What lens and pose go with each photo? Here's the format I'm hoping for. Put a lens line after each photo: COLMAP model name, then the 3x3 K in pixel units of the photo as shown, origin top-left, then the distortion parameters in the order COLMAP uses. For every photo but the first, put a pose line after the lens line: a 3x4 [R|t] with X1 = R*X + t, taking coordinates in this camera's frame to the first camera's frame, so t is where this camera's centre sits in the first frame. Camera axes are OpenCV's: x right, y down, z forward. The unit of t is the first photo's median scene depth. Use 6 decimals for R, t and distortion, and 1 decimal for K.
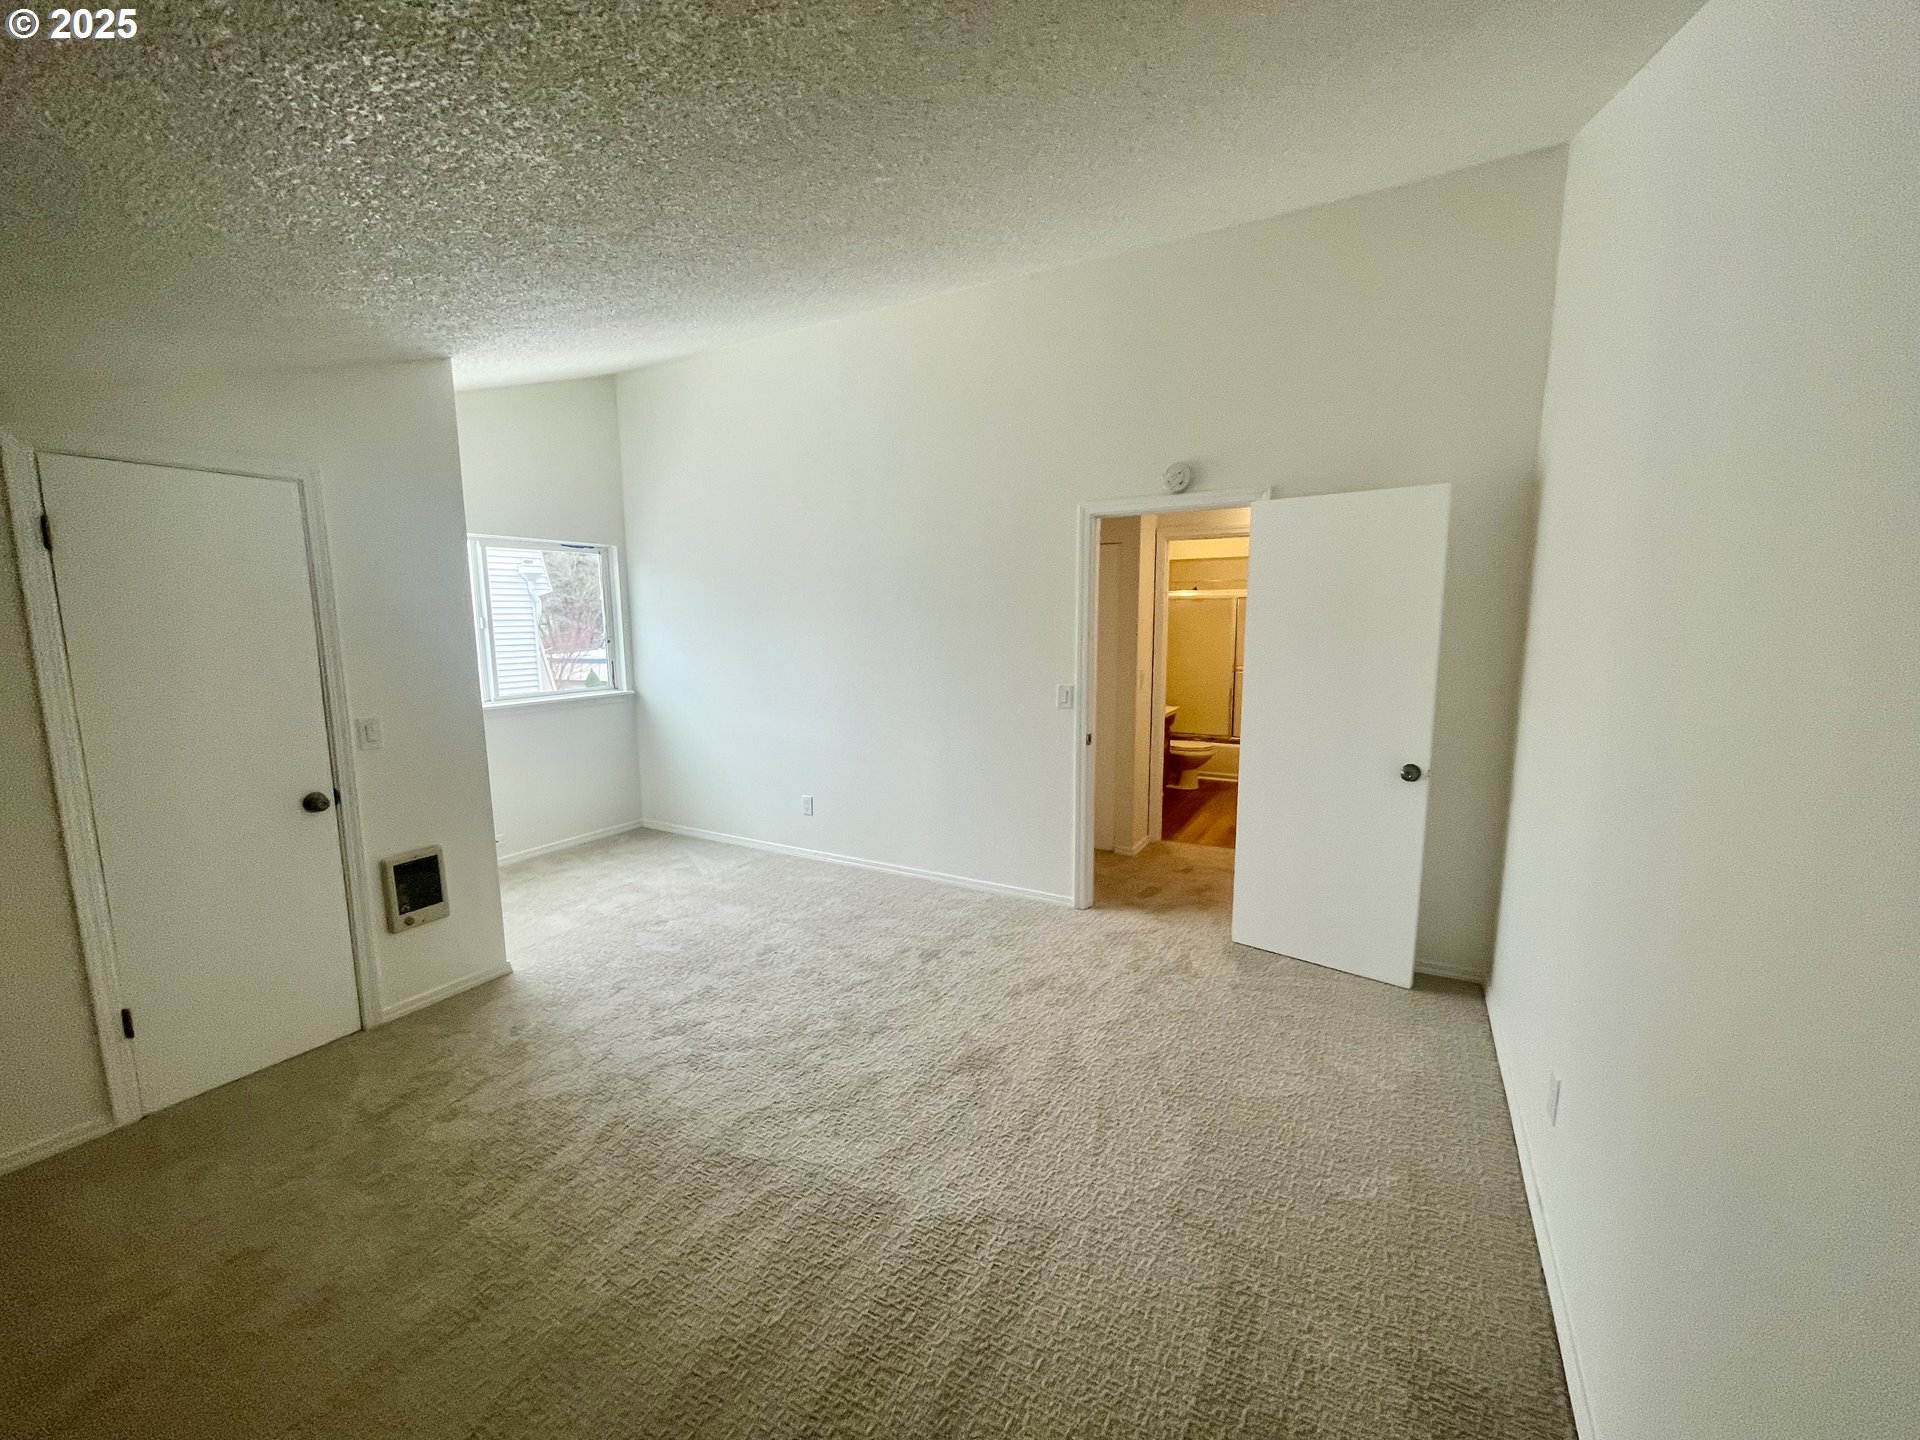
lens RADIAL K [[784.9, 0, 960.0], [0, 784.9, 720.0], [0, 0, 1]] dist [0.000174, -0.000145]
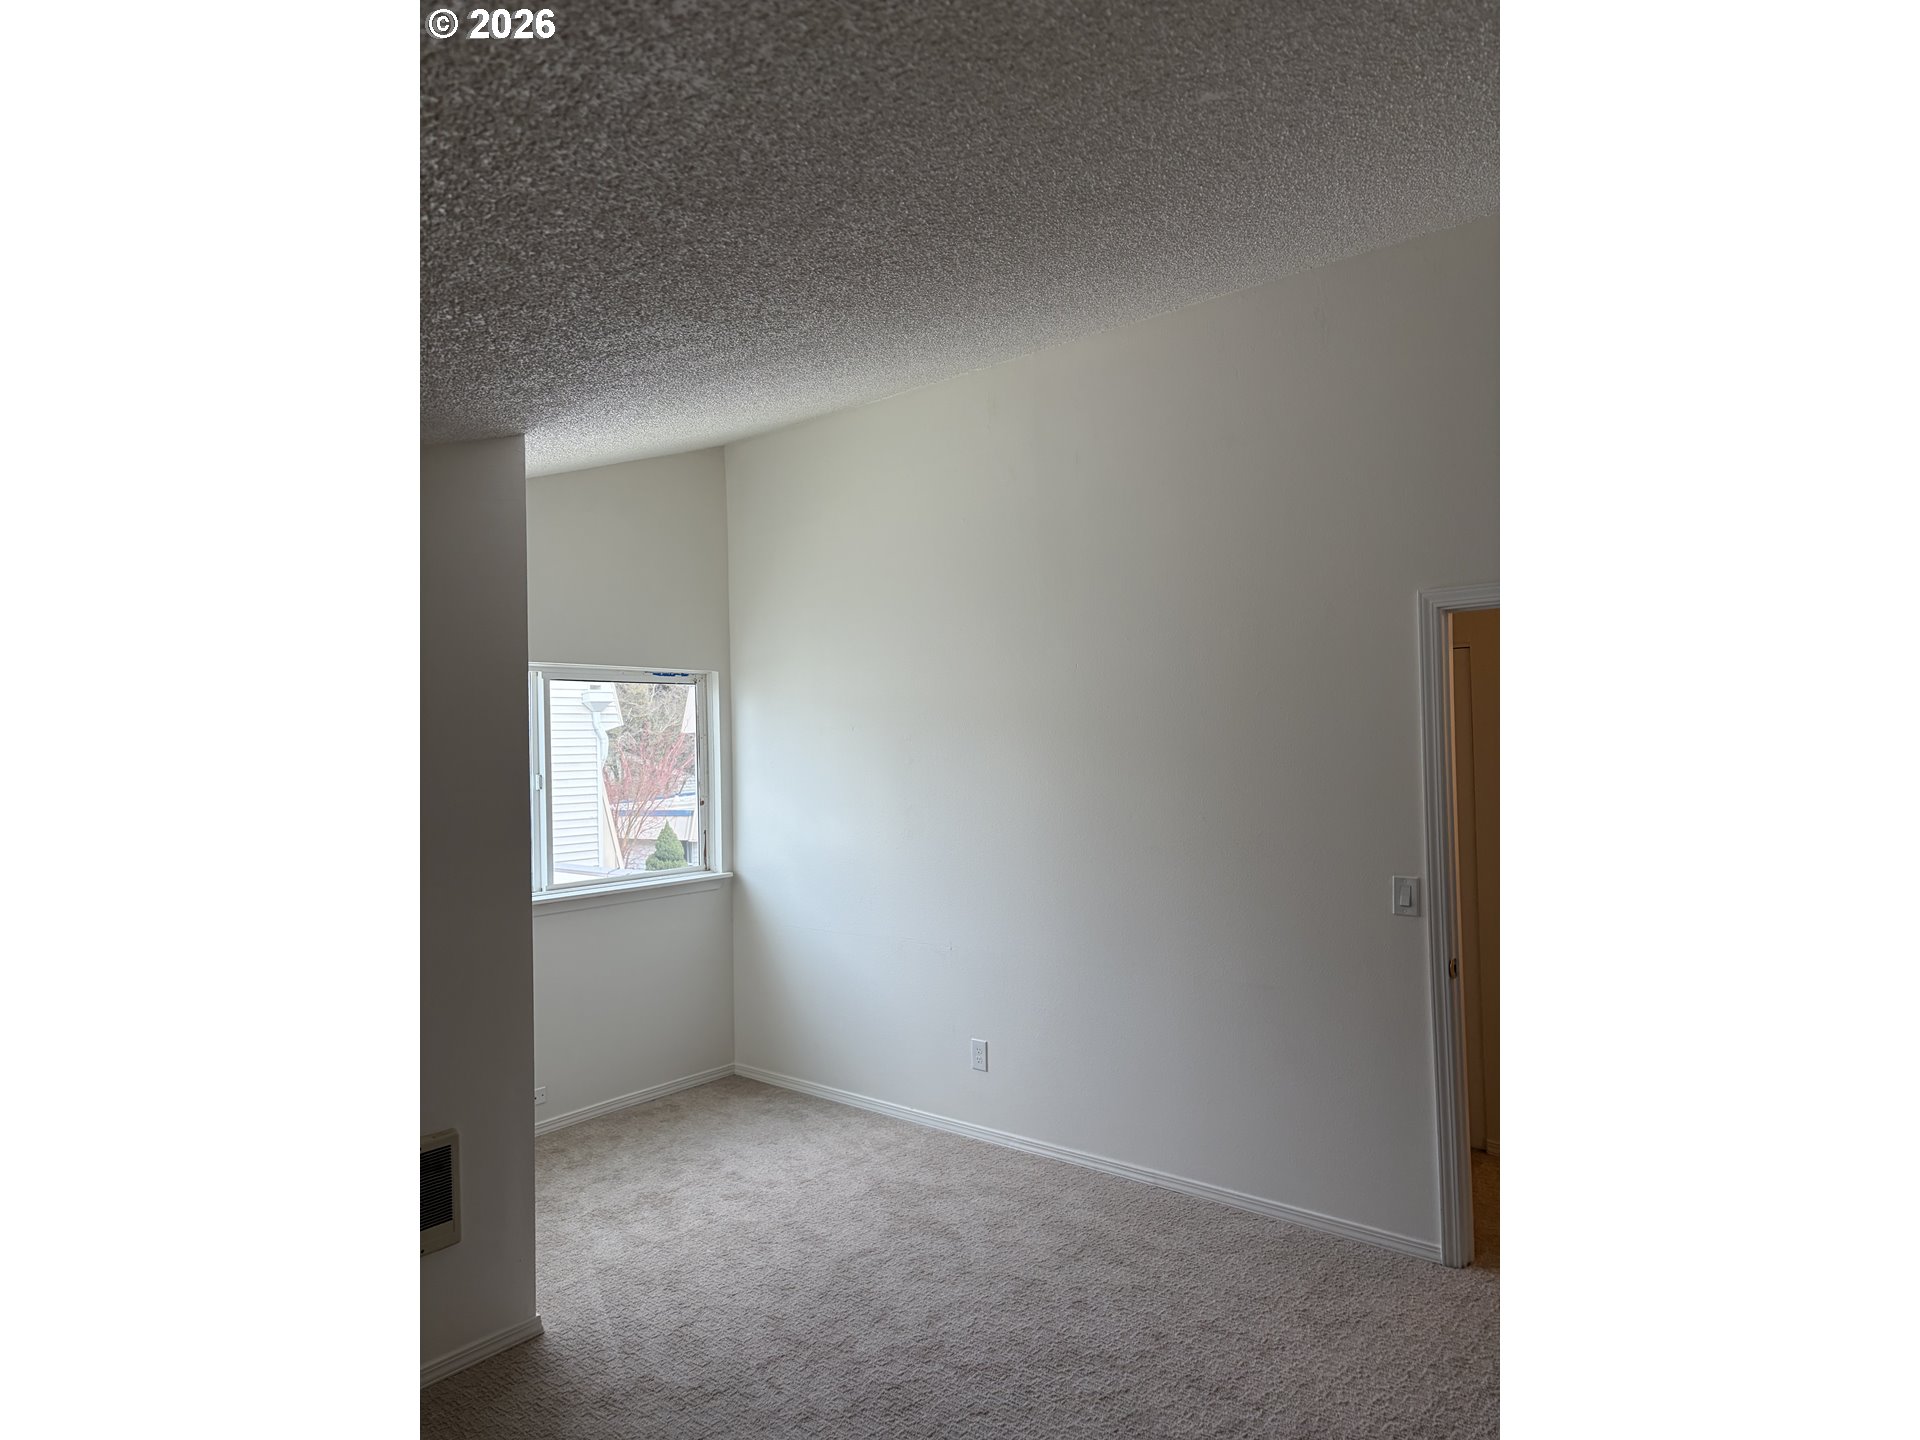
lens RADIAL K [[1067.6, 0, 957.9], [0, 1067.6, 715.9], [0, 0, 1]] dist [0.054946, -0.099089]
pose [[0.985945, -0.020912, -0.165755, -0.066417], [-0.004757, 0.988219, -0.152972, -0.037746], [0.167001, 0.151611, 0.974230, 0.096645]]
